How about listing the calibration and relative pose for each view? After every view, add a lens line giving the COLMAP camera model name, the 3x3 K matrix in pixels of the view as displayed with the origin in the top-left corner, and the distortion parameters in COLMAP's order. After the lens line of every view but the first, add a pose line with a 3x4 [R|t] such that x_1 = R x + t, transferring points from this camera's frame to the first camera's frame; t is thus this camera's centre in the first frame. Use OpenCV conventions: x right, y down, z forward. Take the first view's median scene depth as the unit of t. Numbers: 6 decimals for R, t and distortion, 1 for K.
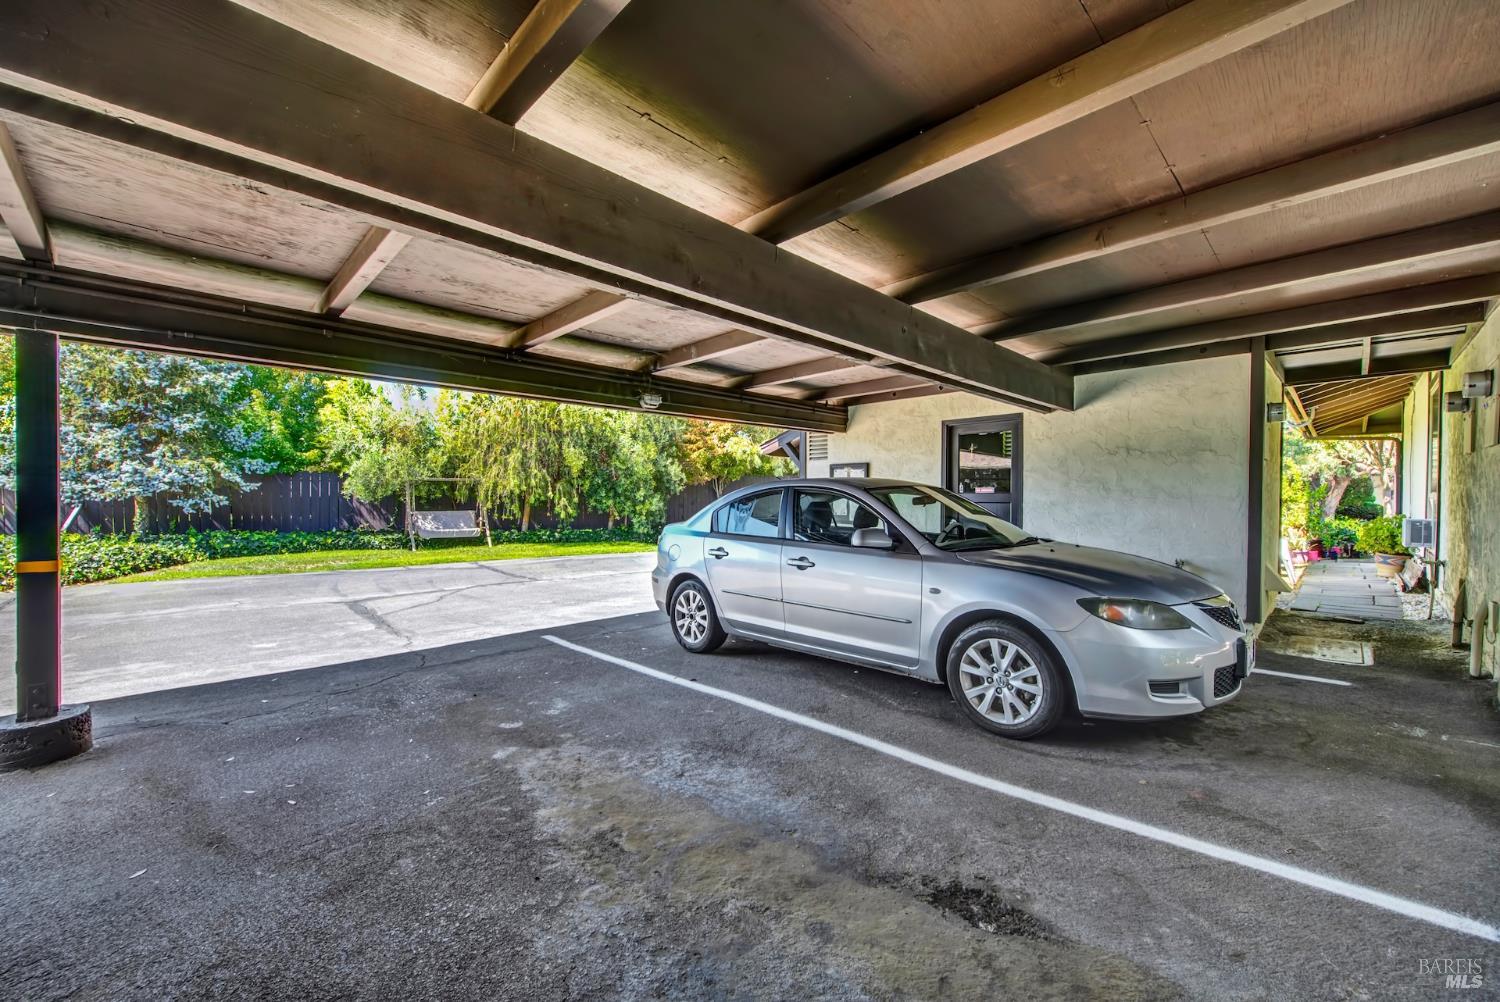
lens RADIAL K [[607.6, 0, 756.3], [0, 607.6, 502.7], [0, 0, 1]] dist [-0.000382, -0.000404]
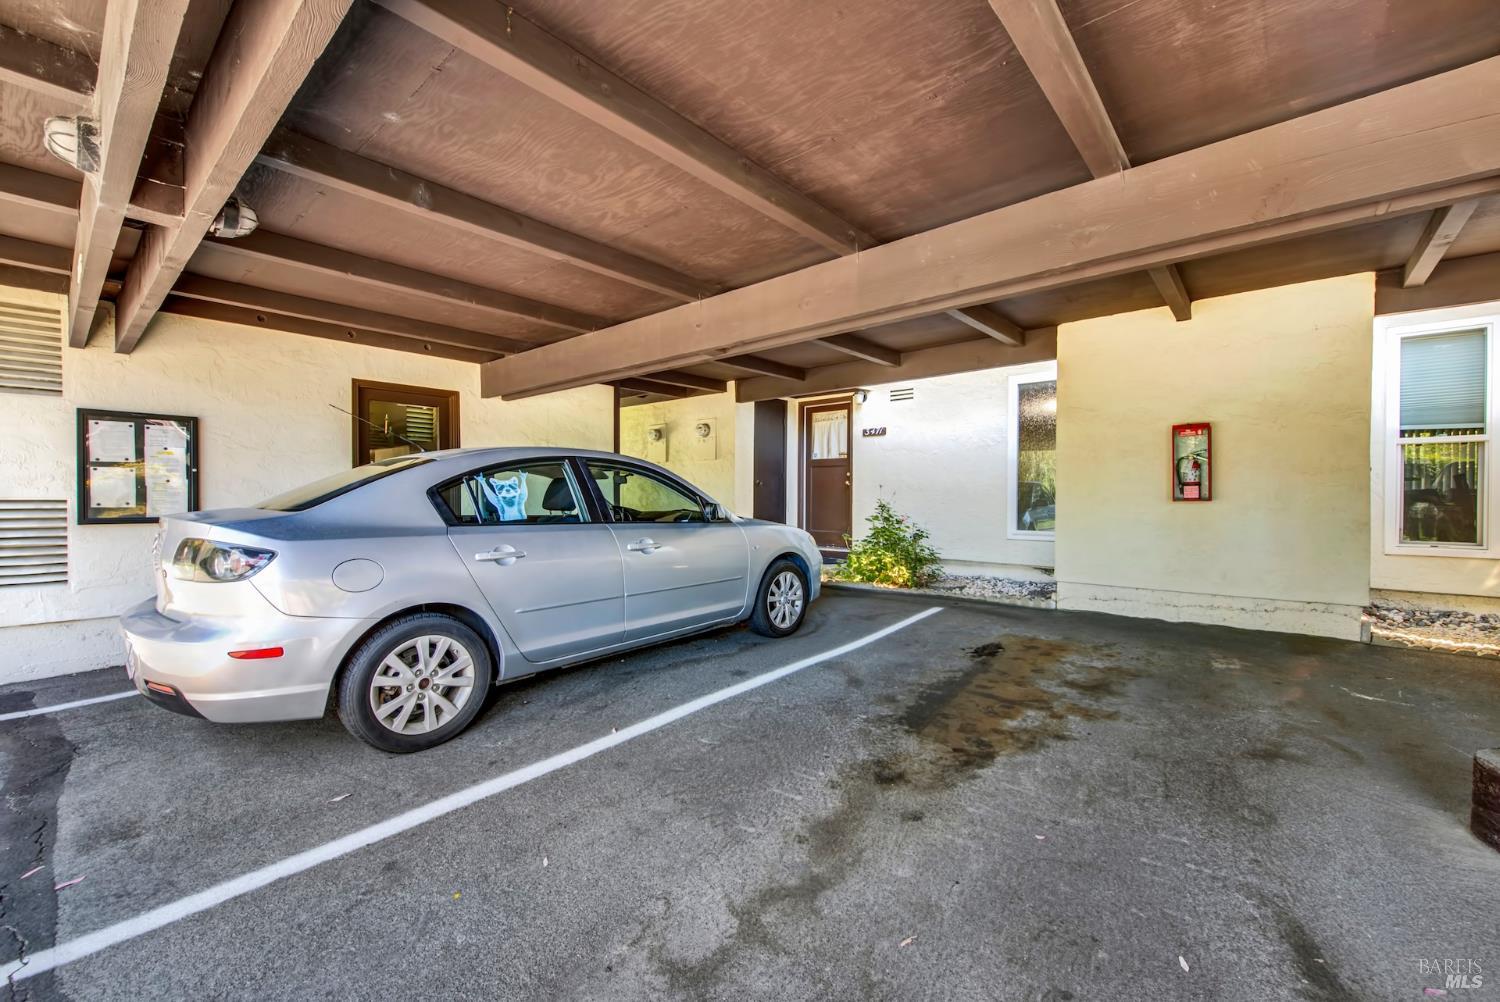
lens RADIAL K [[607.6, 0, 756.3], [0, 607.6, 502.7], [0, 0, 1]] dist [-0.000382, -0.000404]
pose [[-0.083429, -0.014550, 0.996408, -0.674292], [0.008130, 0.999850, 0.015281, 0.018344], [-0.996481, 0.009375, -0.083298, 0.745273]]
